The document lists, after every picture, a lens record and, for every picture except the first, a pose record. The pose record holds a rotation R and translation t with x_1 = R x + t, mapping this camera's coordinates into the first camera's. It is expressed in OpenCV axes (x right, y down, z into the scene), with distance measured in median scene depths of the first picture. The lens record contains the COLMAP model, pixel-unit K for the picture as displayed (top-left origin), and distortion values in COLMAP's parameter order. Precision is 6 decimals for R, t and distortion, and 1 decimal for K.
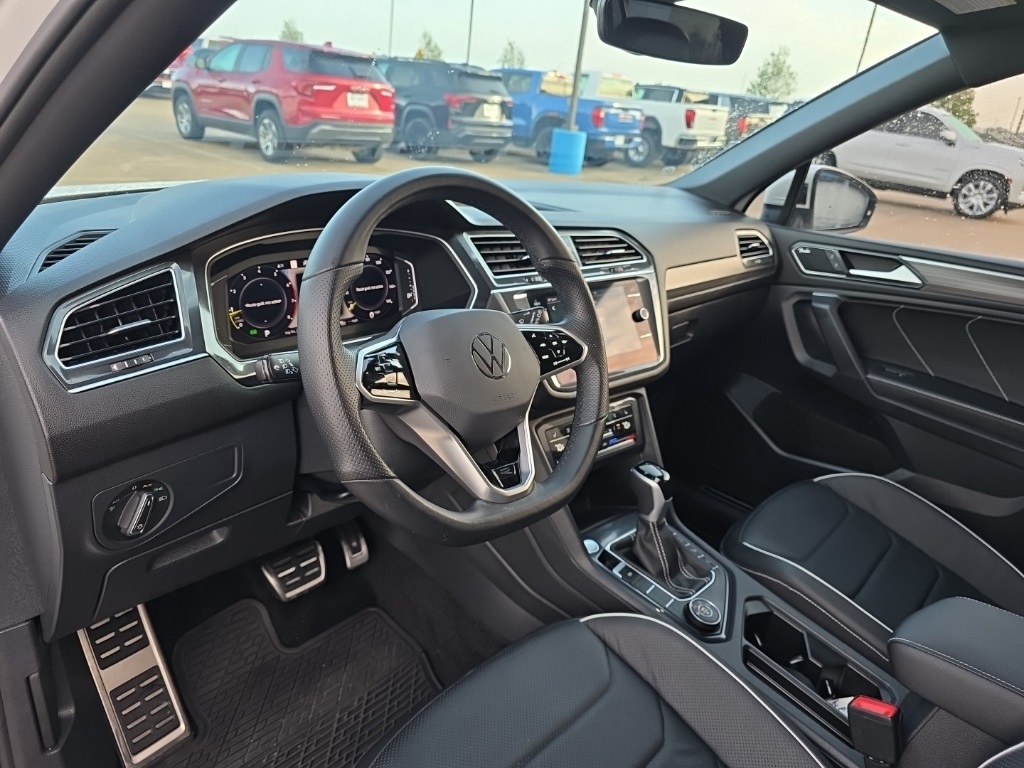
lens RADIAL K [[701.4, 0, 512.0], [0, 701.4, 384.0], [0, 0, 1]] dist [0.039233, -0.051351]
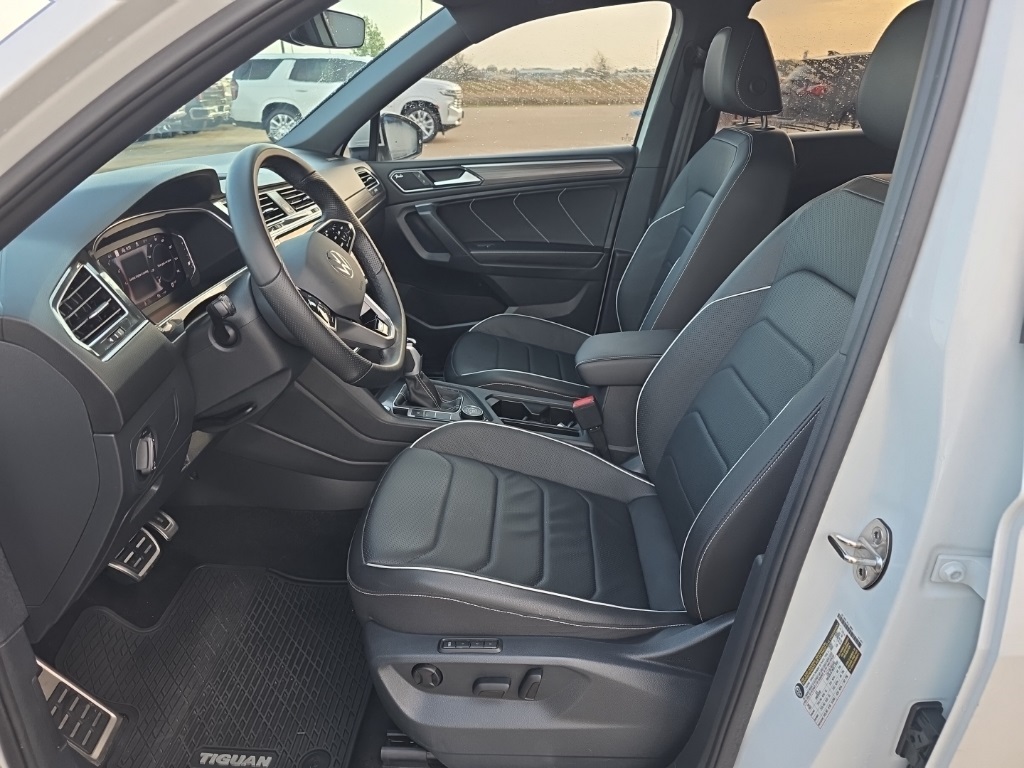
lens RADIAL K [[701.4, 0, 512.0], [0, 701.4, 384.0], [0, 0, 1]] dist [0.039233, -0.051351]
pose [[0.744049, -0.361816, 0.561677, -0.339117], [0.332235, 0.929733, 0.158798, 0.039020], [-0.579665, 0.068455, 0.811974, -0.193451]]
